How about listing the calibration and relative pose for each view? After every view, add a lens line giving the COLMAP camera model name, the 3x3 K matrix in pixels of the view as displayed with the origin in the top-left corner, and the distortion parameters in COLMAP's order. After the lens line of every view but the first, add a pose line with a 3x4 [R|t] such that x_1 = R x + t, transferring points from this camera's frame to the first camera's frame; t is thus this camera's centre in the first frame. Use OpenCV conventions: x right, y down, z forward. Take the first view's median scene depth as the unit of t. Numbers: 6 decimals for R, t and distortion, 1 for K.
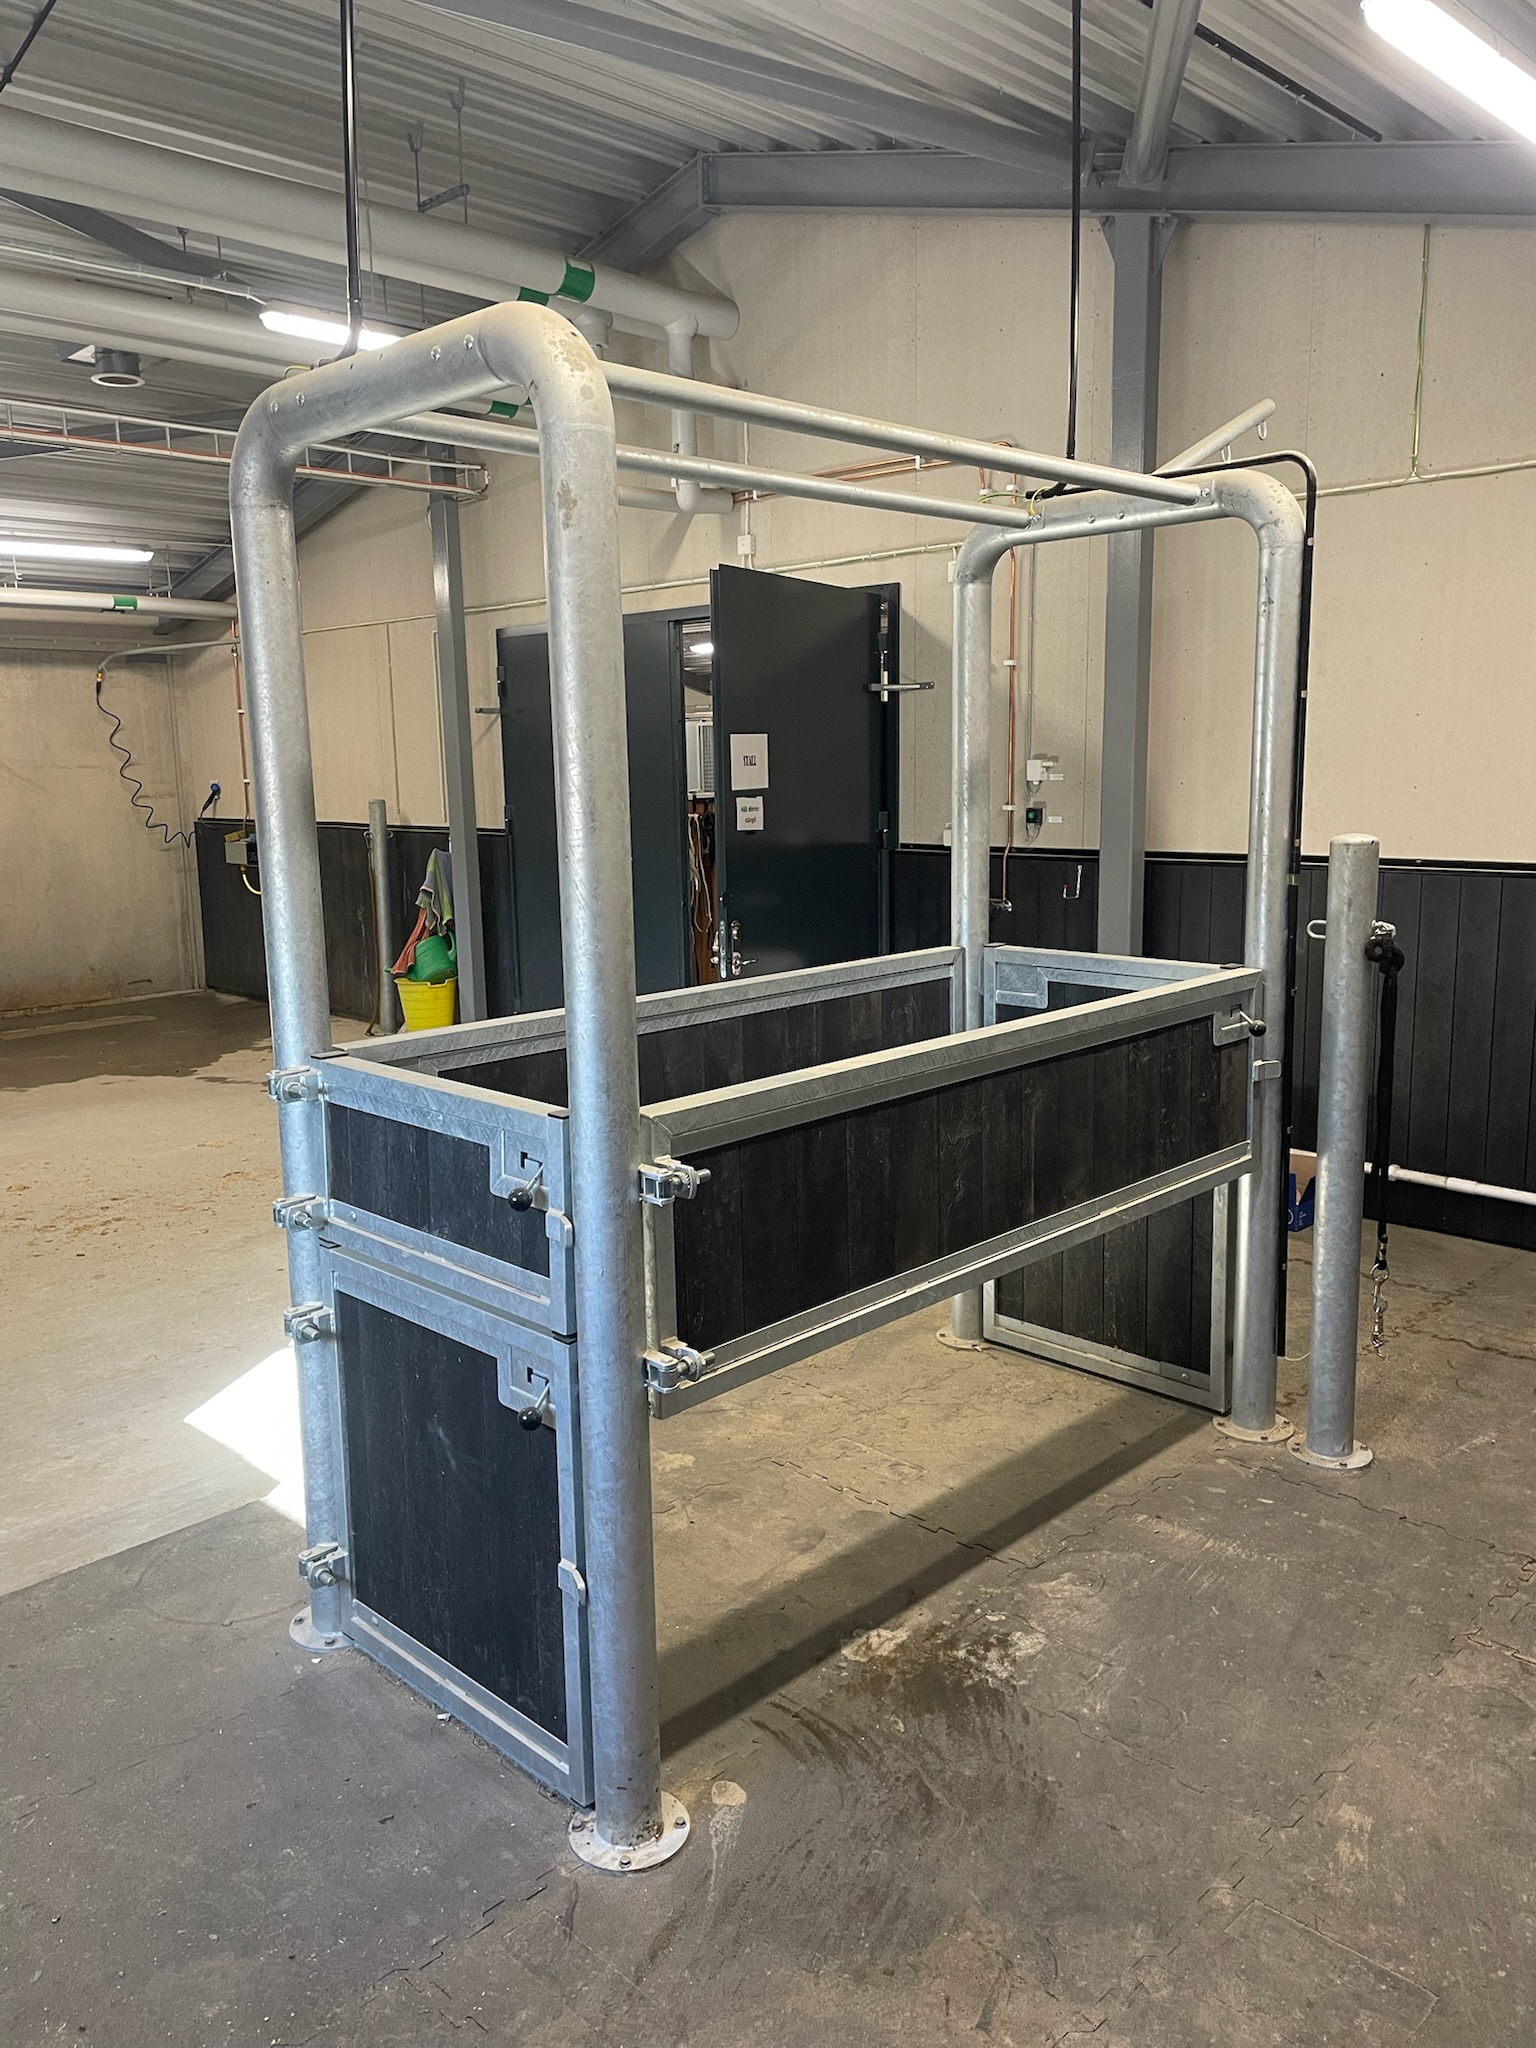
lens RADIAL K [[1539.5, 0, 755.8], [0, 1539.5, 1021.0], [0, 0, 1]] dist [0.070522, -0.073469]
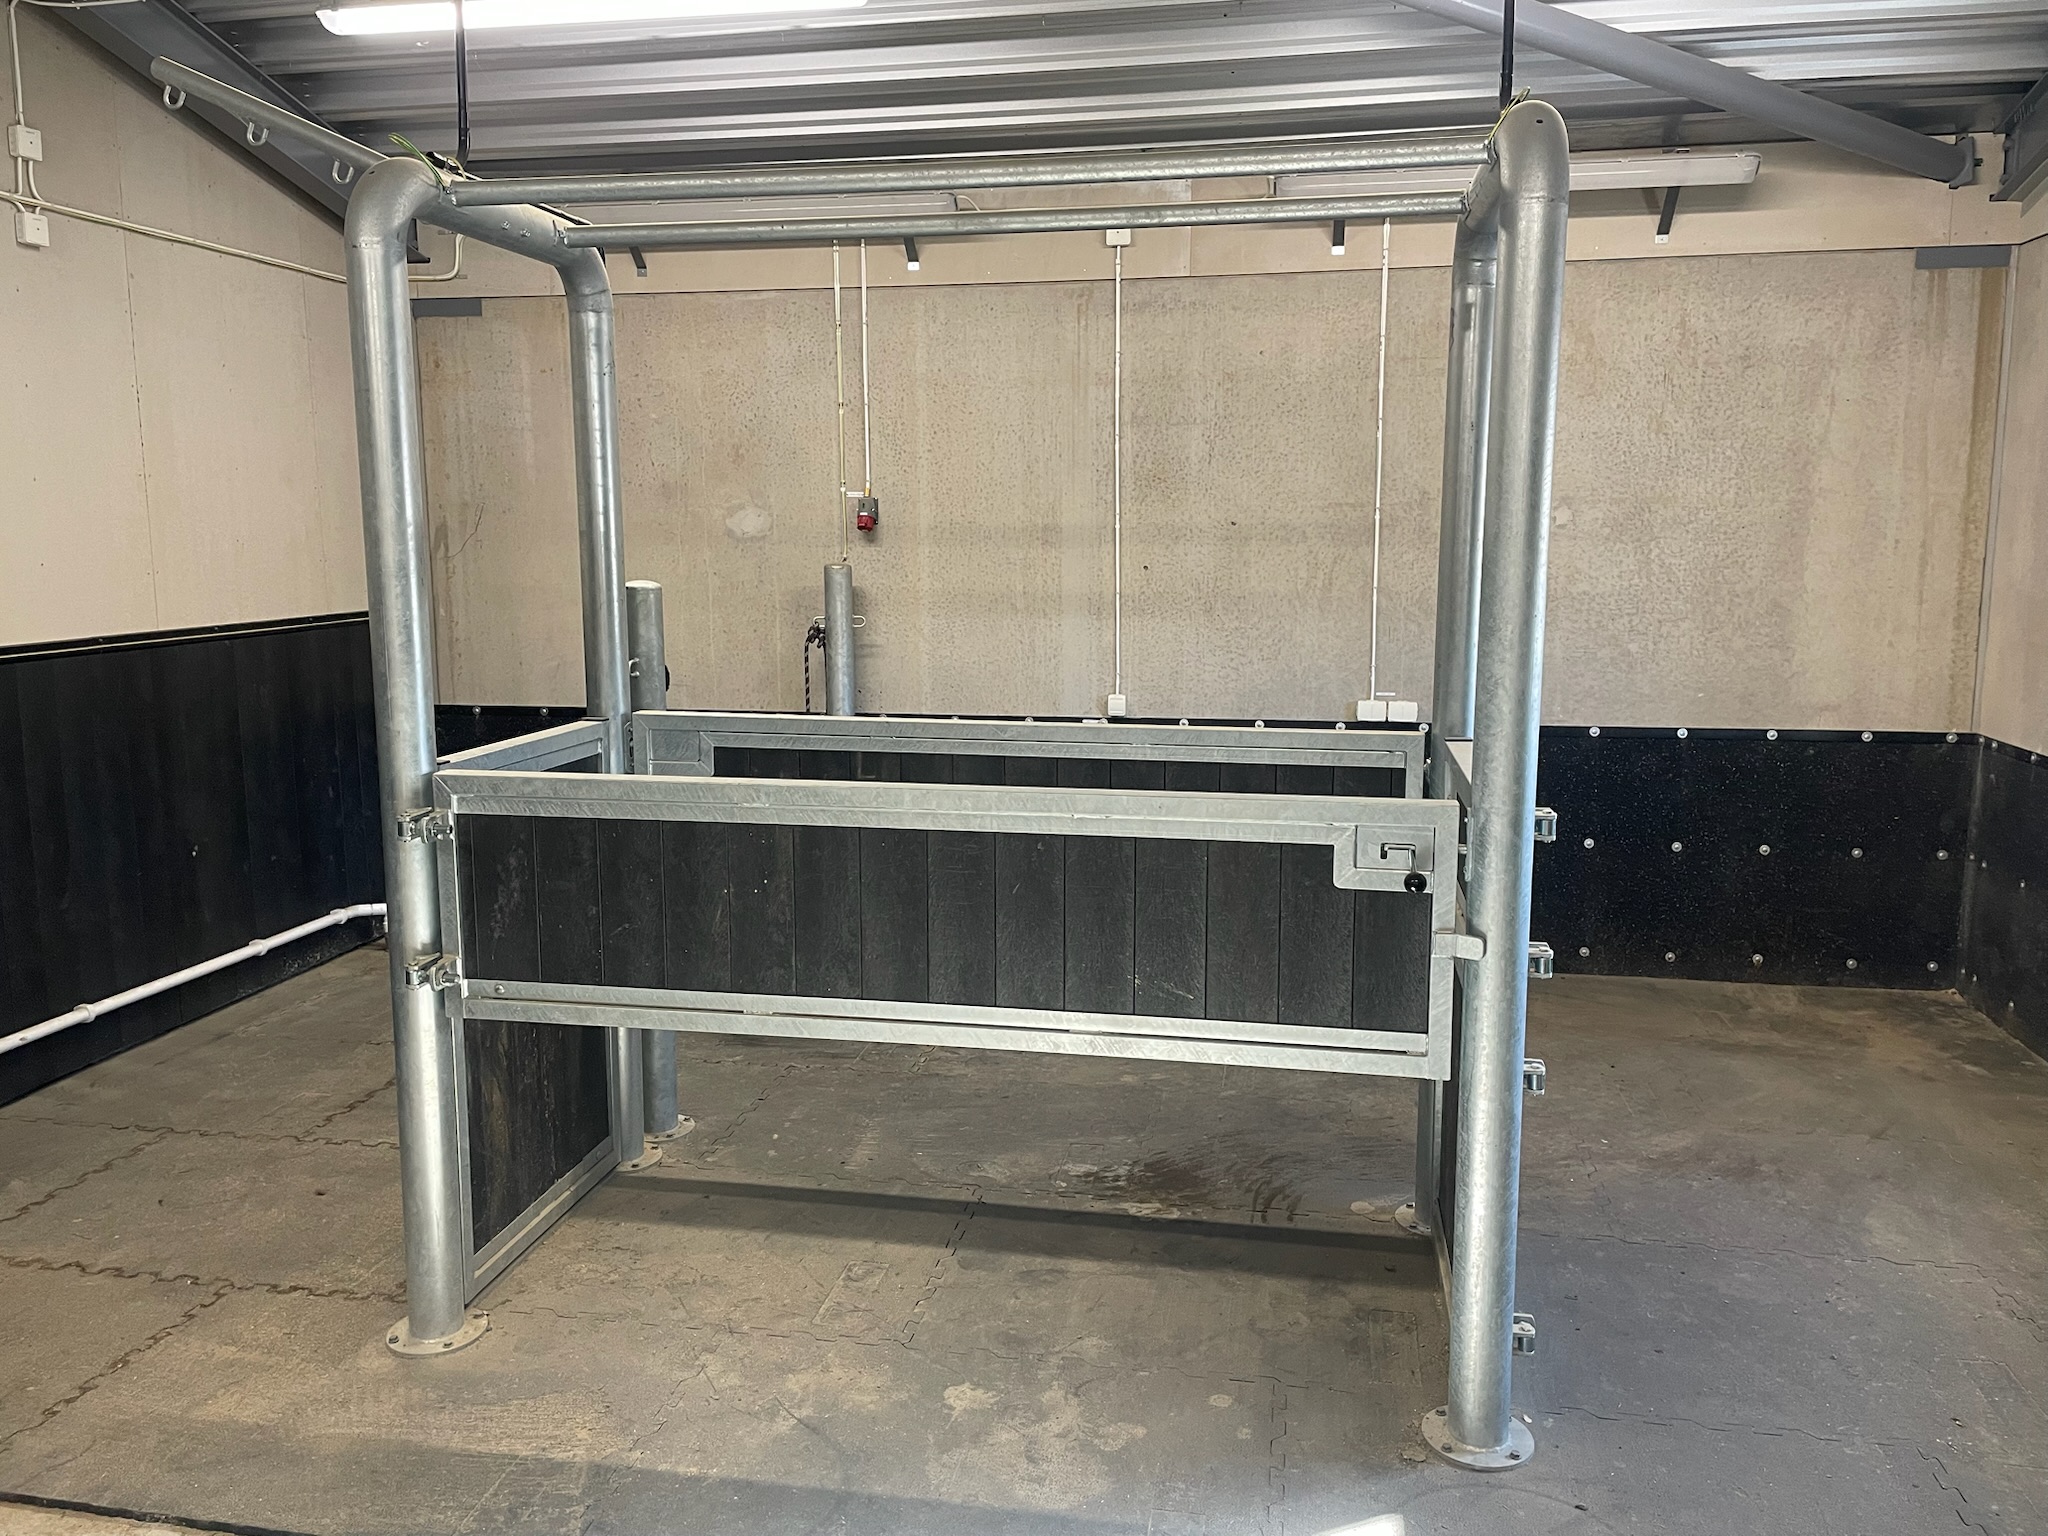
lens RADIAL K [[1539.5, 0, 1021.7], [0, 1539.5, 761.2], [0, 0, 1]] dist [0.070522, -0.073469]
pose [[-0.563489, -0.105706, 0.819333, -0.776692], [0.152713, 0.961359, 0.229056, -0.227270], [-0.811886, 0.254193, -0.525573, 1.509026]]
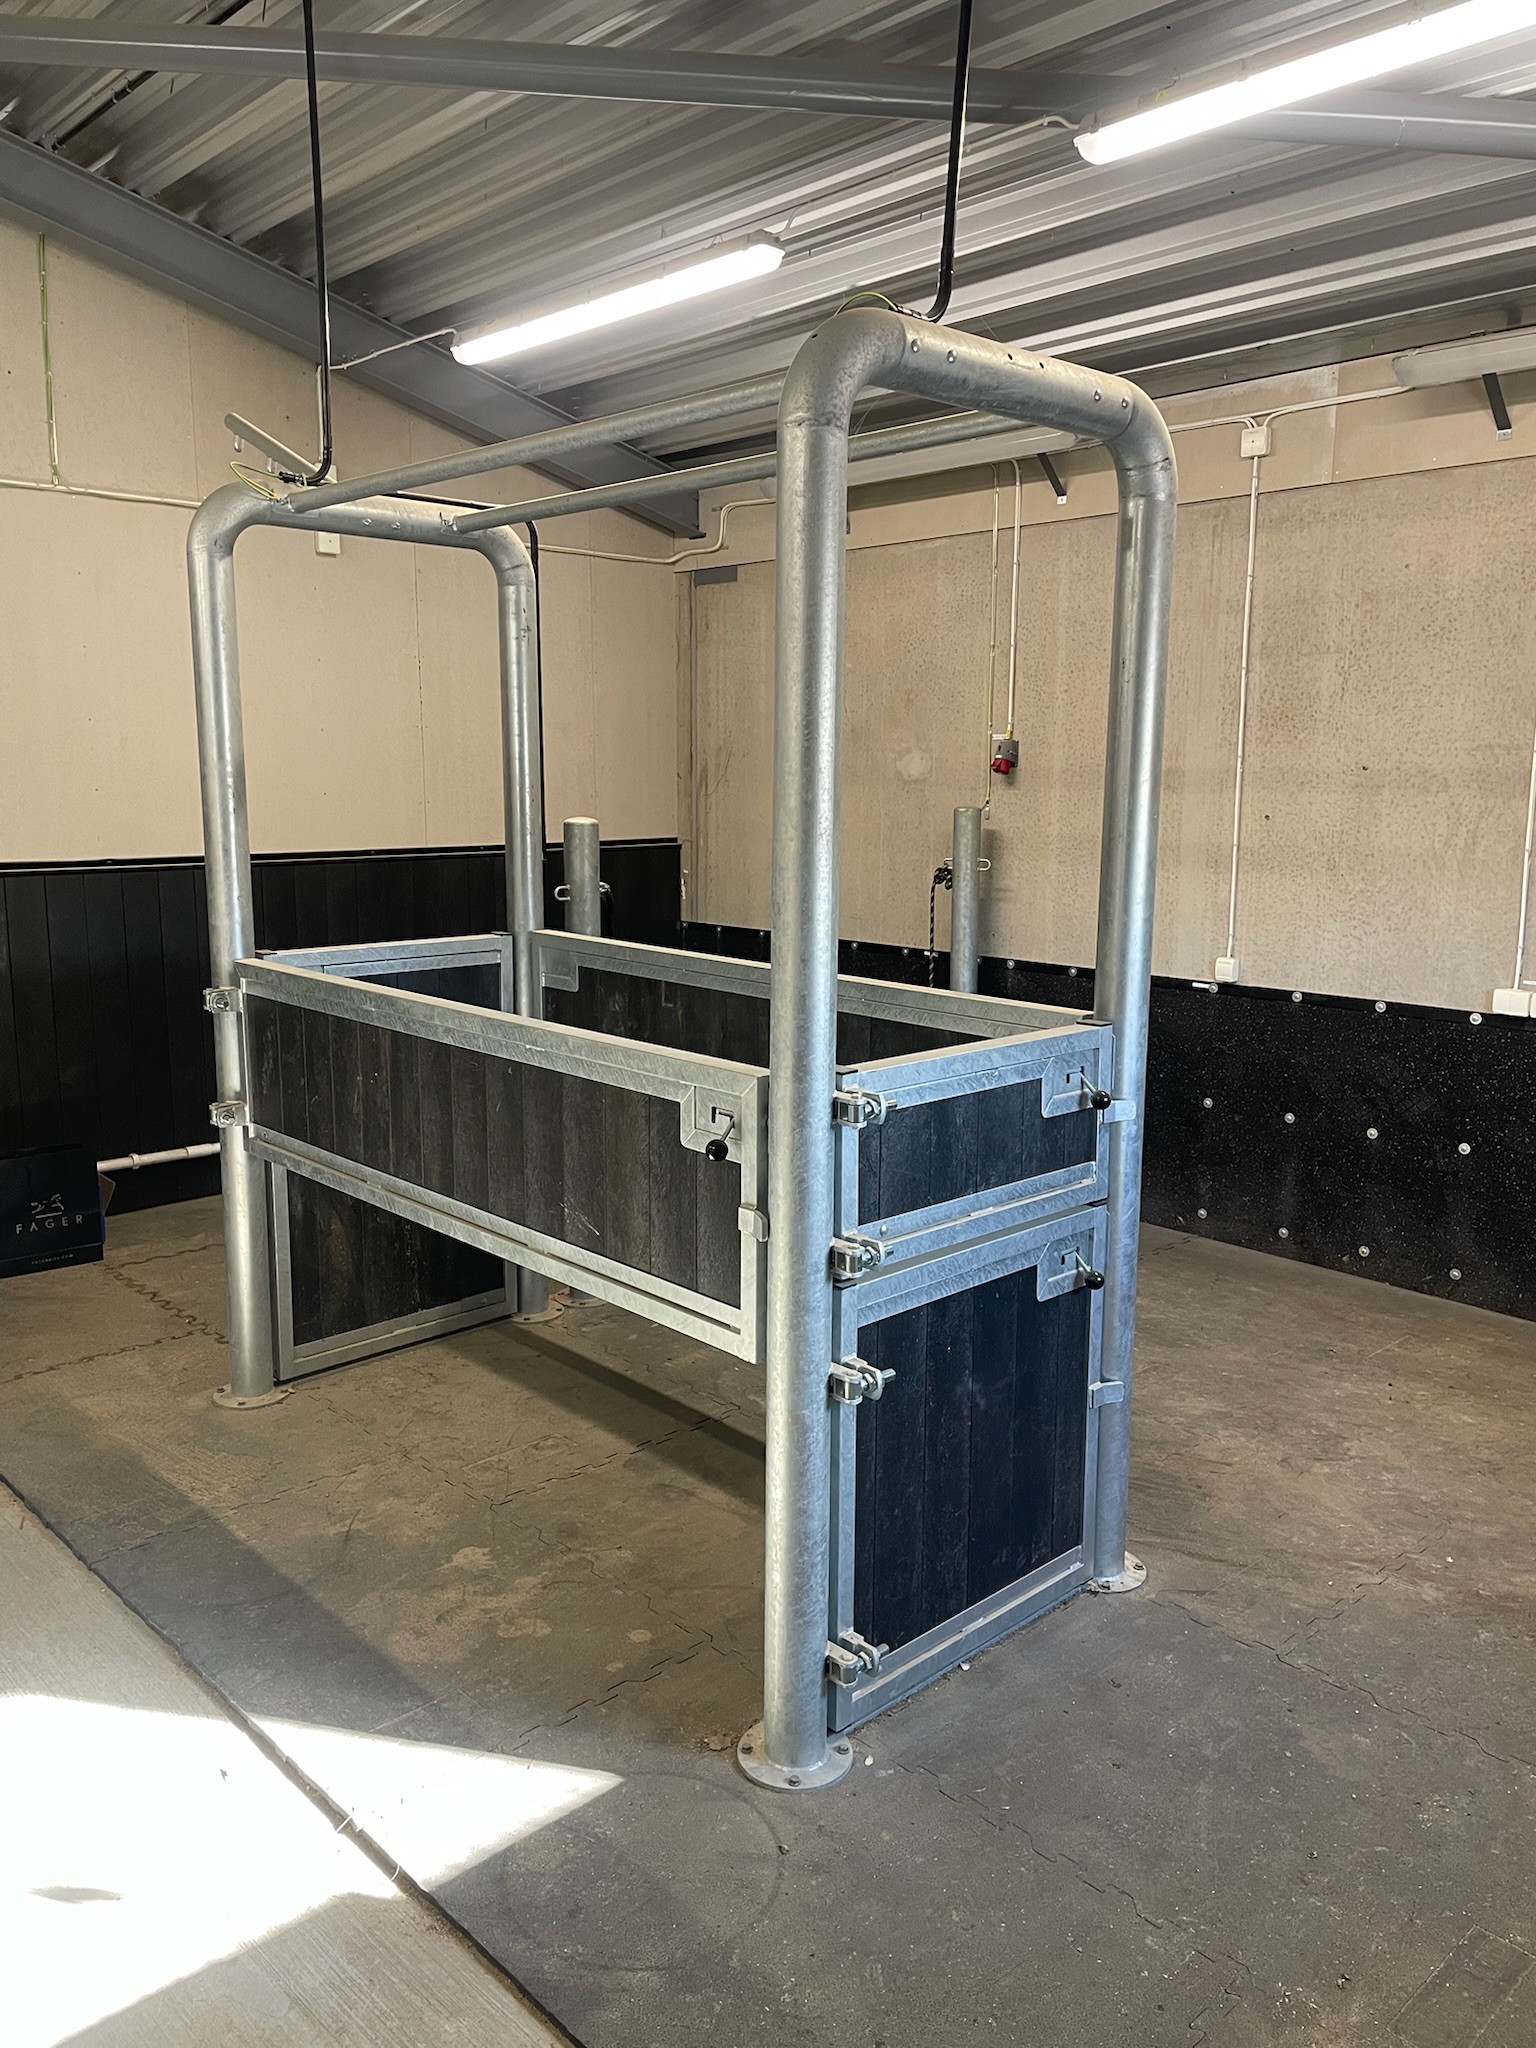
lens RADIAL K [[1539.5, 0, 778.2], [0, 1539.5, 1026.4], [0, 0, 1]] dist [0.070522, -0.073469]
pose [[0.026234, -0.151199, 0.988155, -0.990916], [0.164541, 0.975666, 0.144920, -0.117817], [-0.986021, 0.158790, 0.050474, 0.855668]]
